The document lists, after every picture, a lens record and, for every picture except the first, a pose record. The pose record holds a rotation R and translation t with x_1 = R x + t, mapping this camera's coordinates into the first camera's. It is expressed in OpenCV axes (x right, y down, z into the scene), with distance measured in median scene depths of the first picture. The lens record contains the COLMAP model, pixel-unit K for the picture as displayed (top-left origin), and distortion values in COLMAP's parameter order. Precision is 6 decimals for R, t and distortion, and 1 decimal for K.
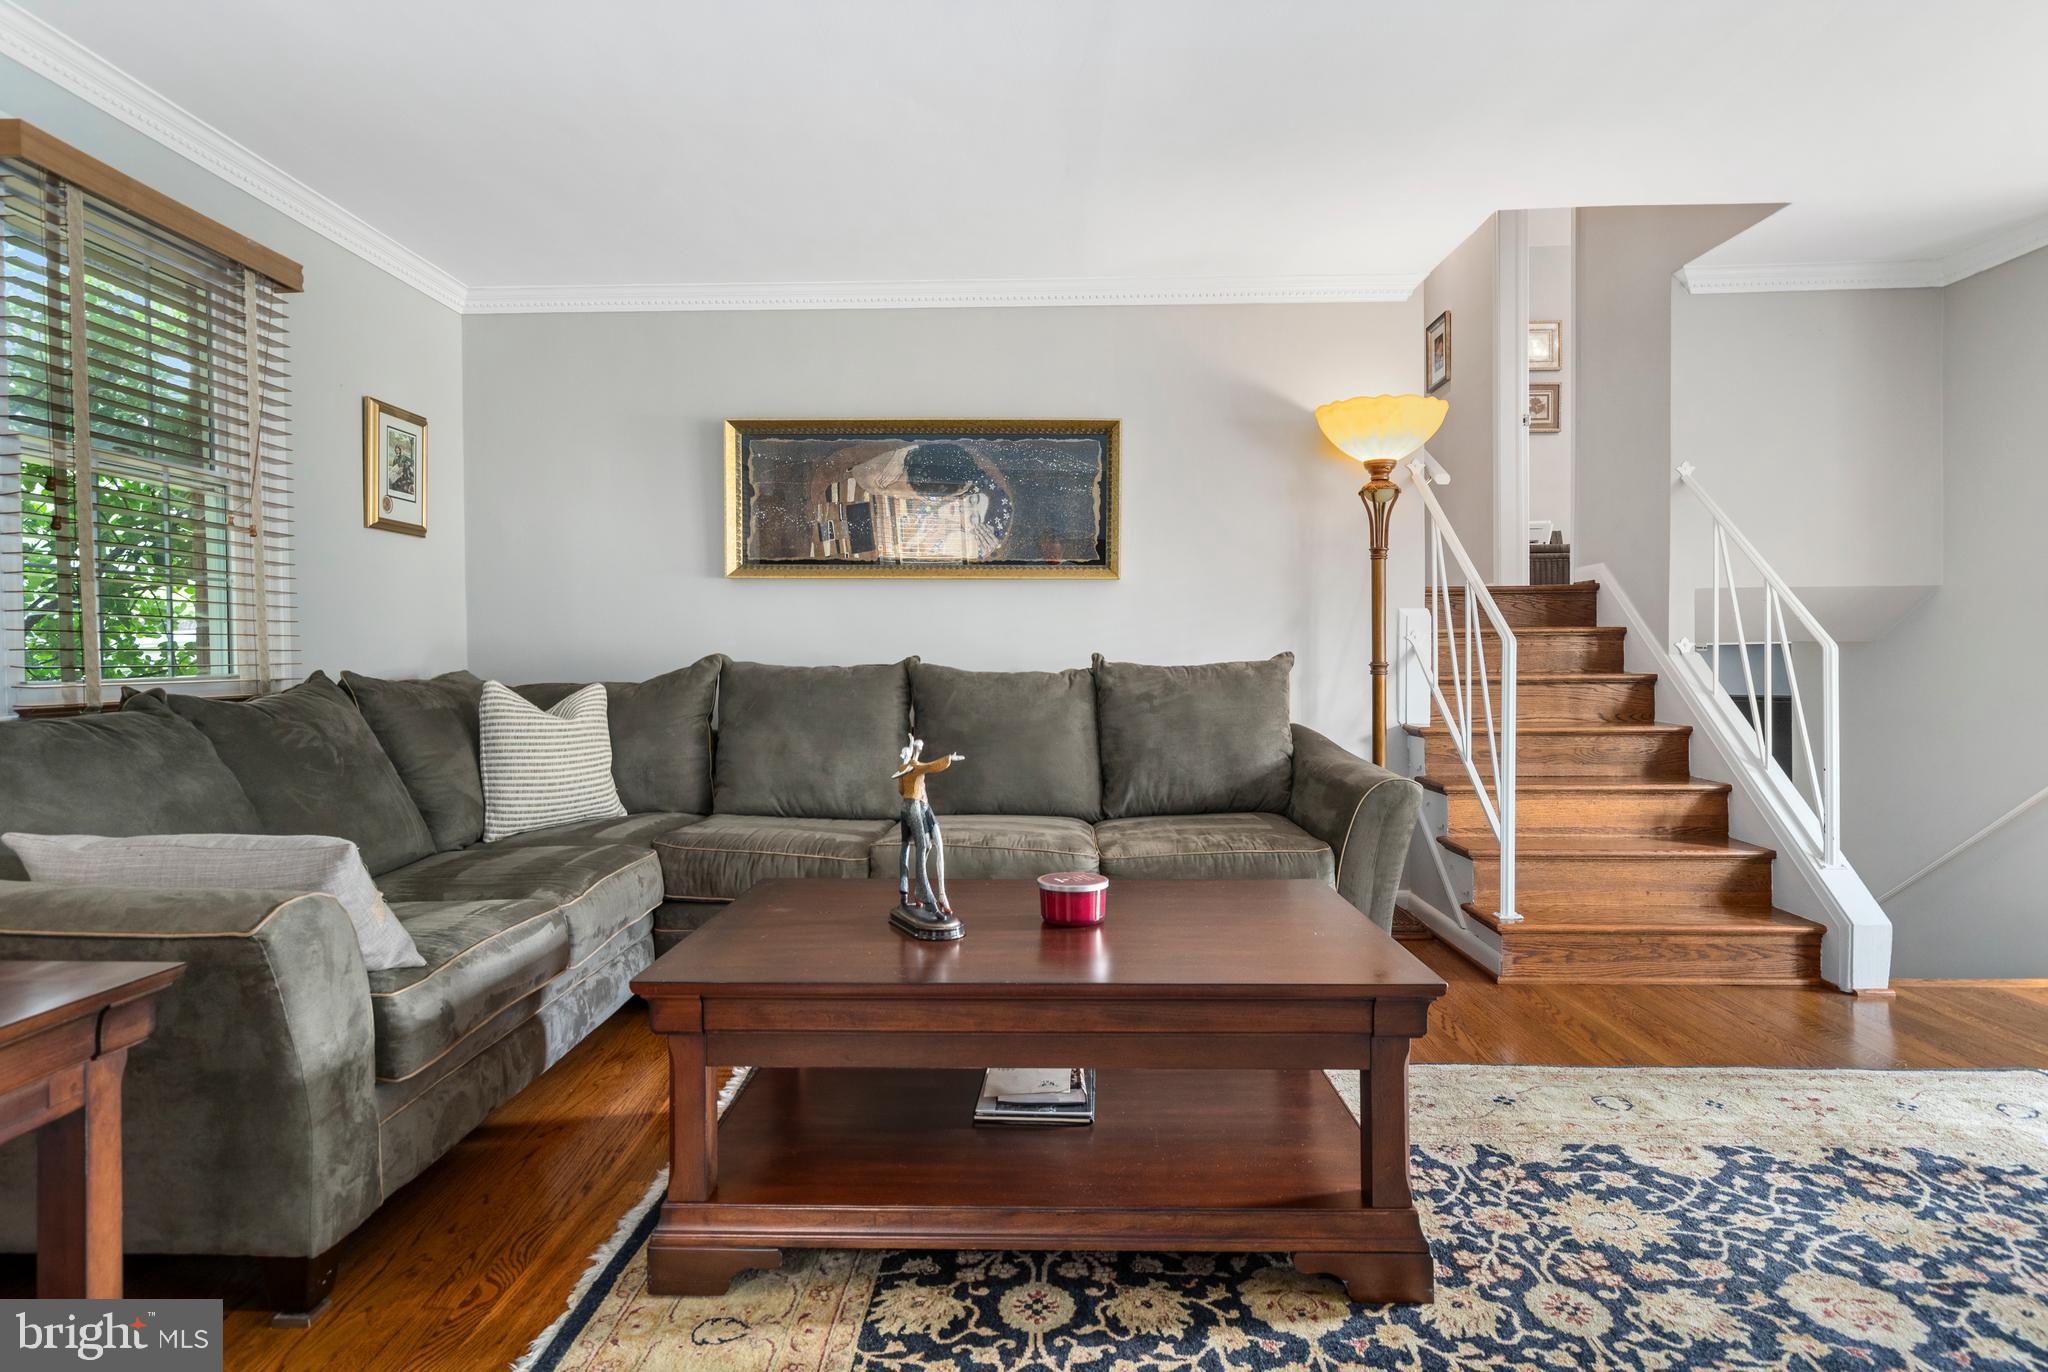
lens RADIAL K [[1119.5, 0, 1022.5], [0, 1119.5, 657.1], [0, 0, 1]] dist [0.003226, 0.000593]
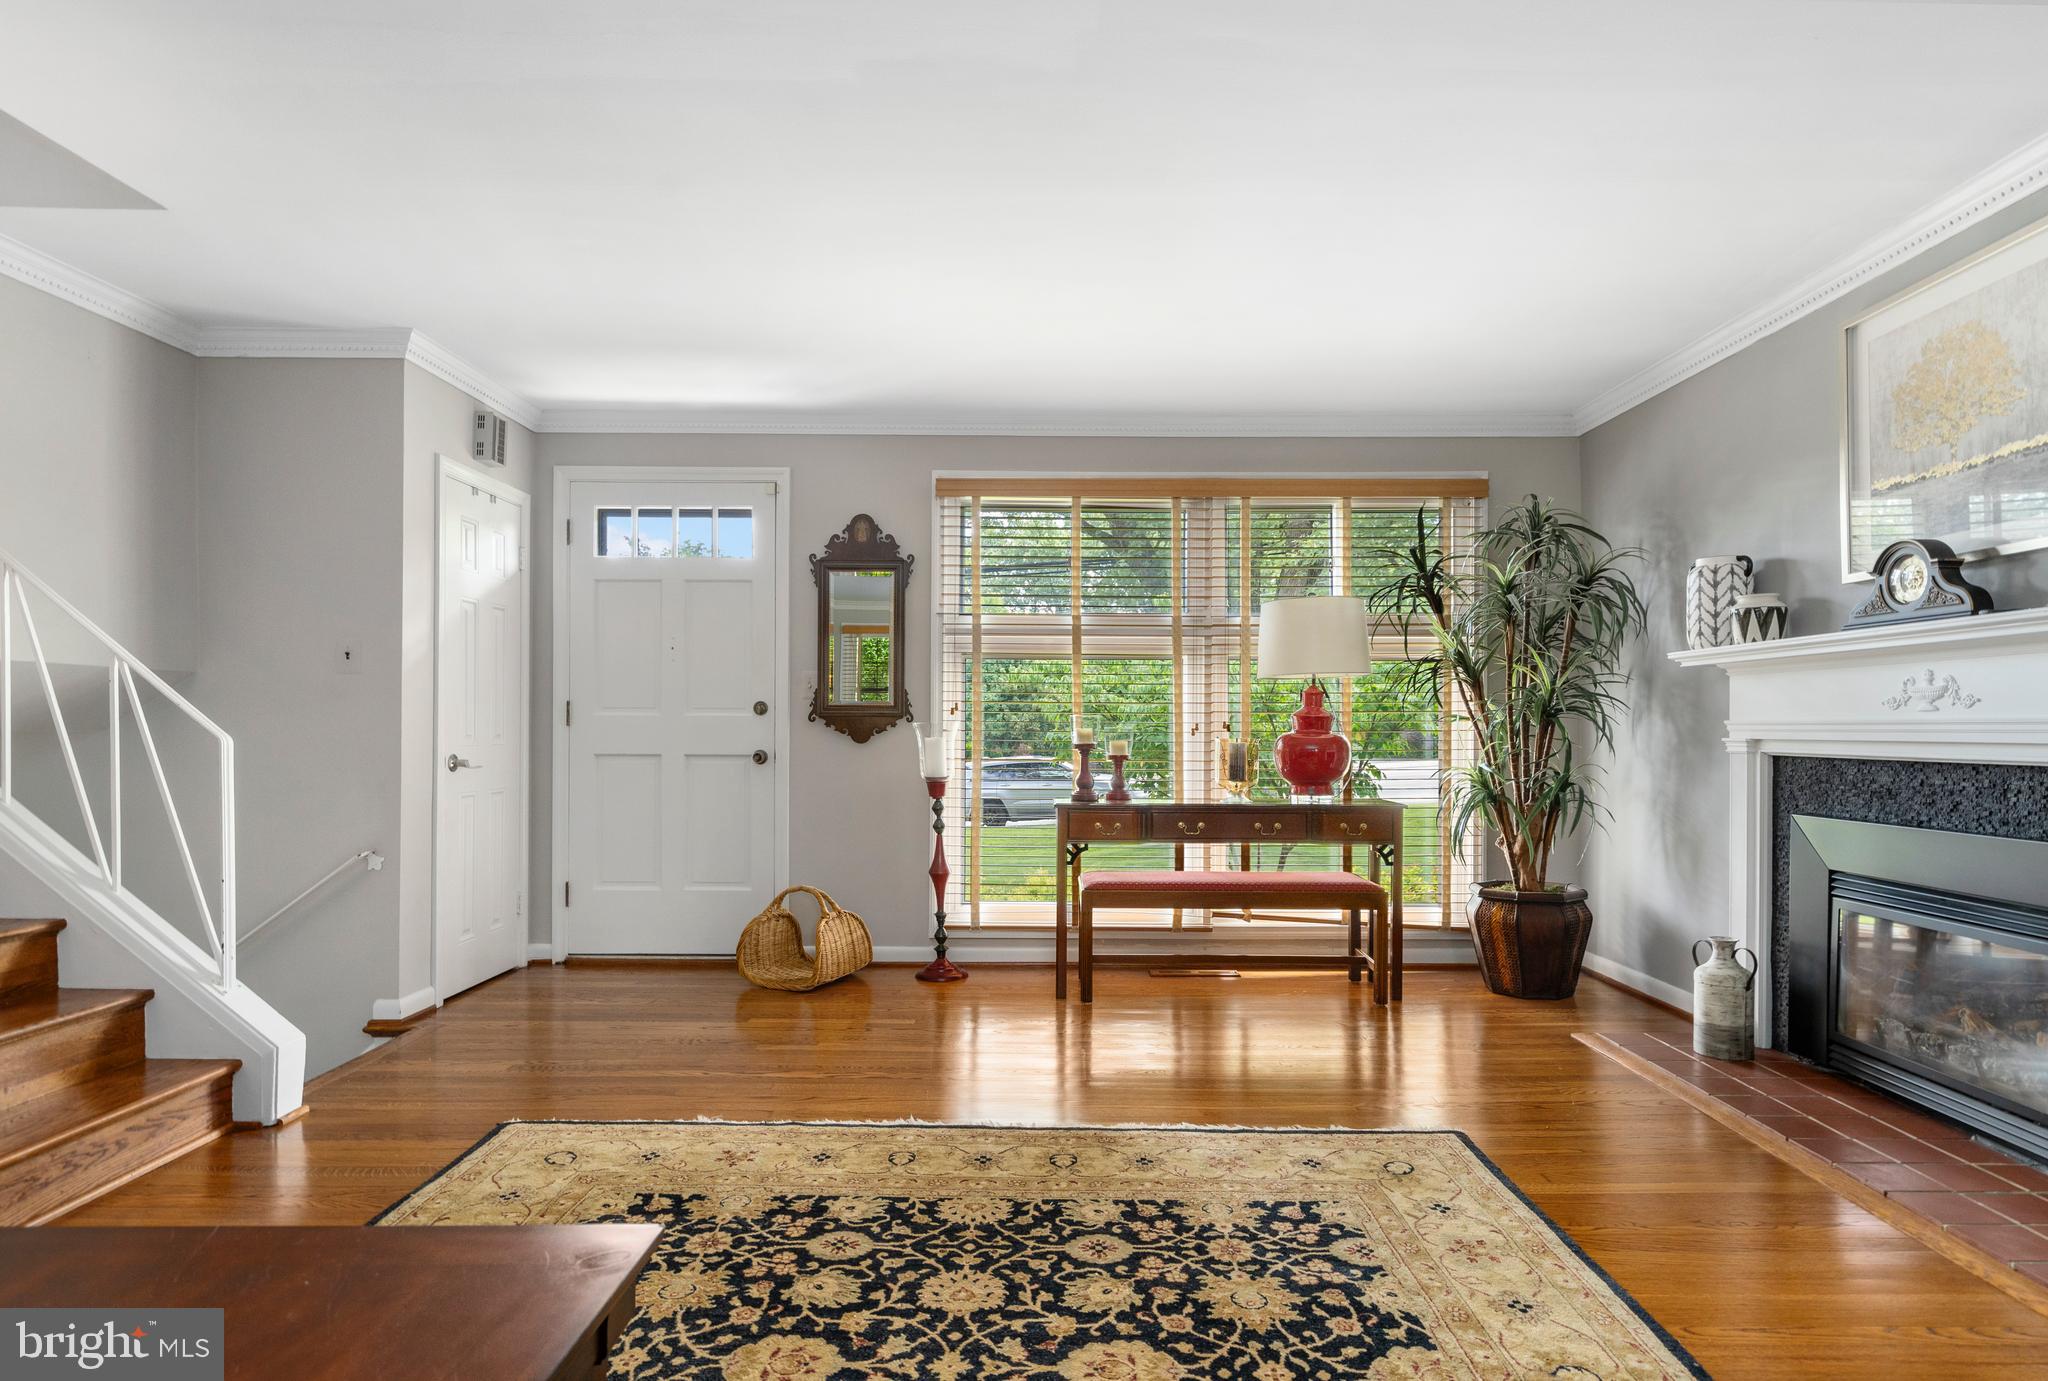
lens RADIAL K [[1130.7, 0, 1030.7], [0, 1130.7, 728.7], [0, 0, 1]] dist [0.003135, 0.001051]
pose [[-0.017430, 0.002852, 0.999844, -0.185467], [0.004933, 0.999984, -0.002767, -0.013595], [-0.999836, 0.004884, -0.017444, 0.407008]]
